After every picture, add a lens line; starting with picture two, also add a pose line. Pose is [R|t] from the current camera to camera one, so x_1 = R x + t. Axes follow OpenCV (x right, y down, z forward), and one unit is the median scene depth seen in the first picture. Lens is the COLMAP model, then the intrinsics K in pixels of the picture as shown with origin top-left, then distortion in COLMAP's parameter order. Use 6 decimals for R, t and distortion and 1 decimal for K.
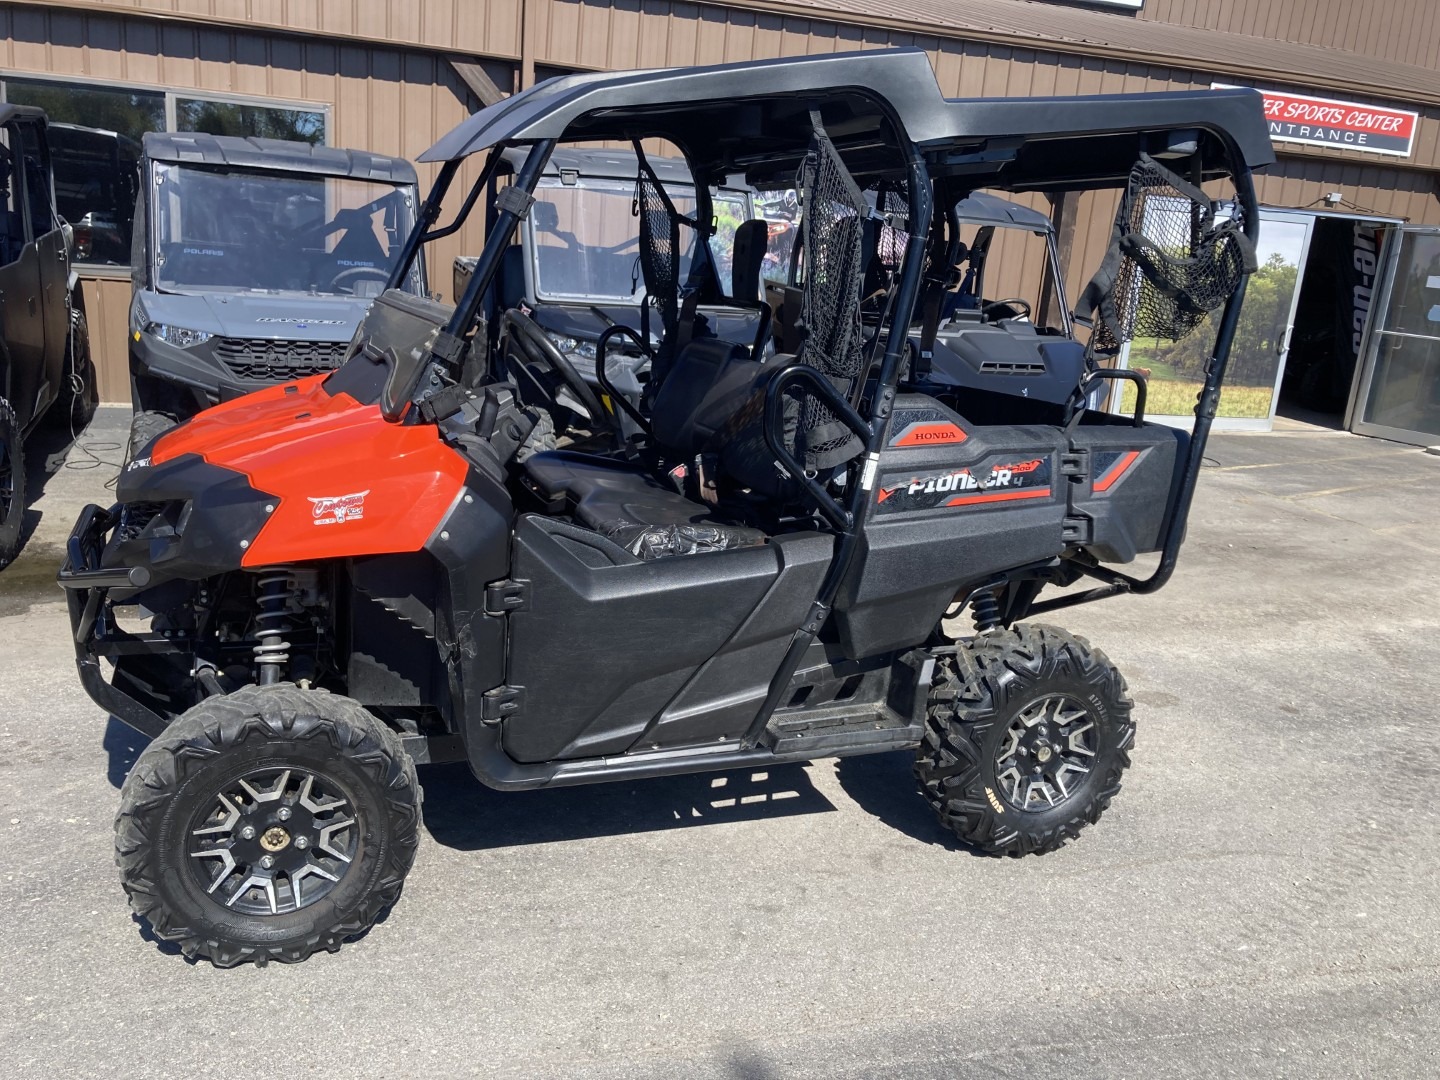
lens RADIAL K [[1213.4, 0, 720.0], [0, 1213.4, 540.0], [0, 0, 1]] dist [0.016345, -0.020509]
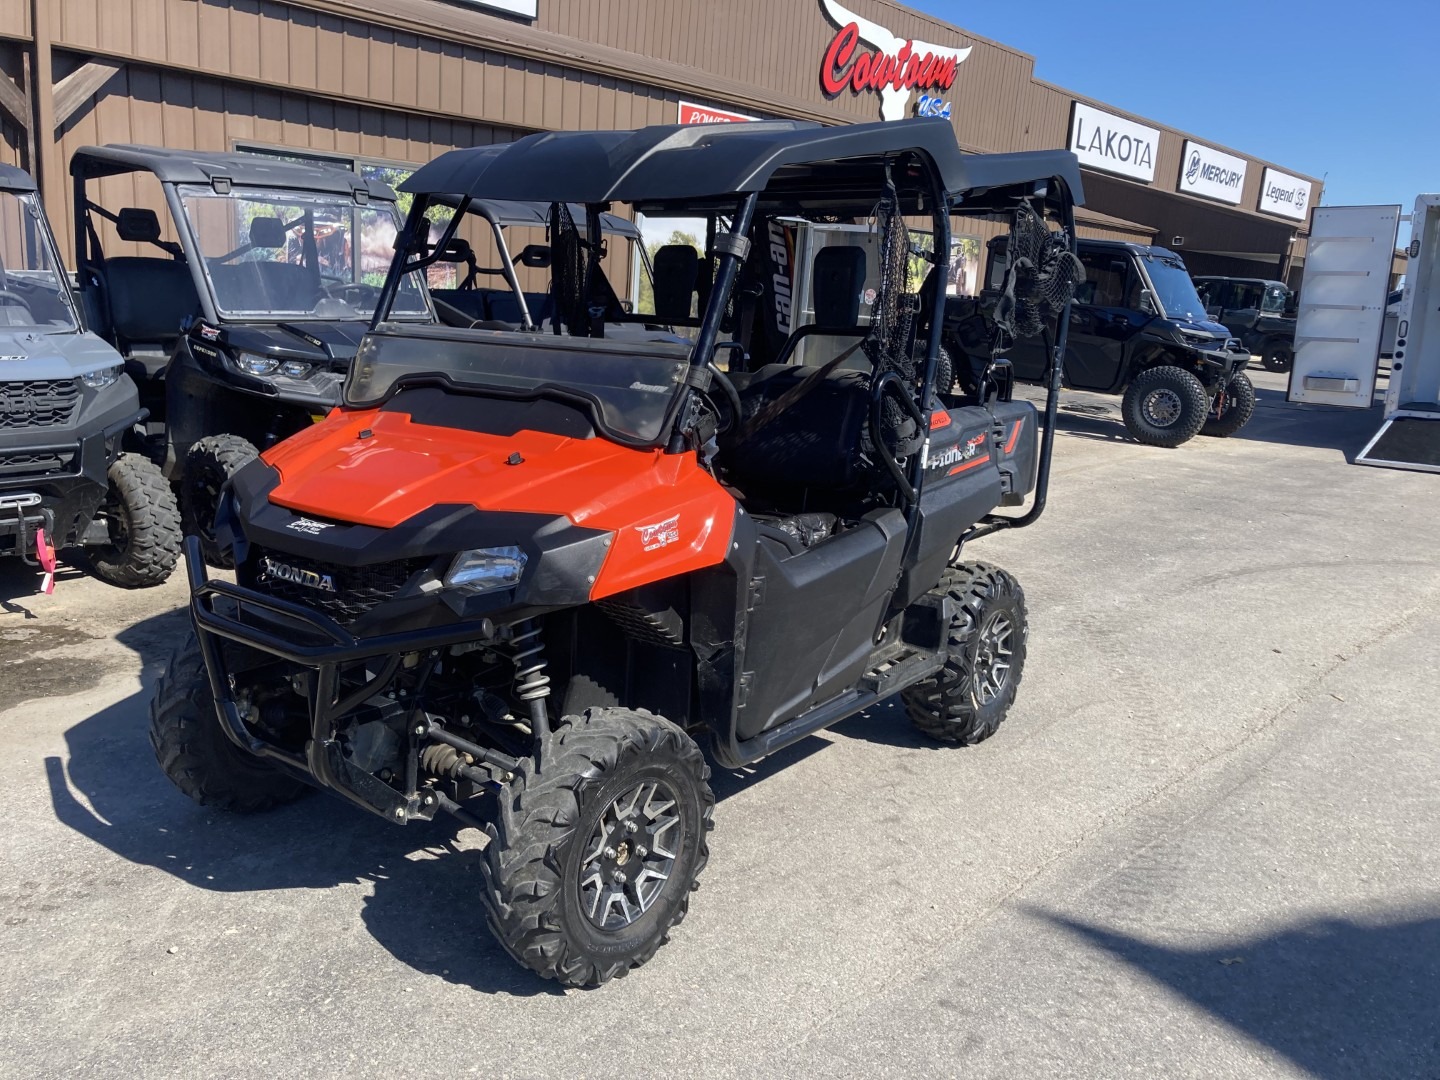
lens RADIAL K [[1213.4, 0, 720.0], [0, 1213.4, 540.0], [0, 0, 1]] dist [0.016345, -0.020509]
pose [[0.847264, -0.137818, 0.512981, -0.638775], [0.132219, 0.990076, 0.047616, -0.050318], [-0.514452, 0.027483, 0.857078, 0.035298]]
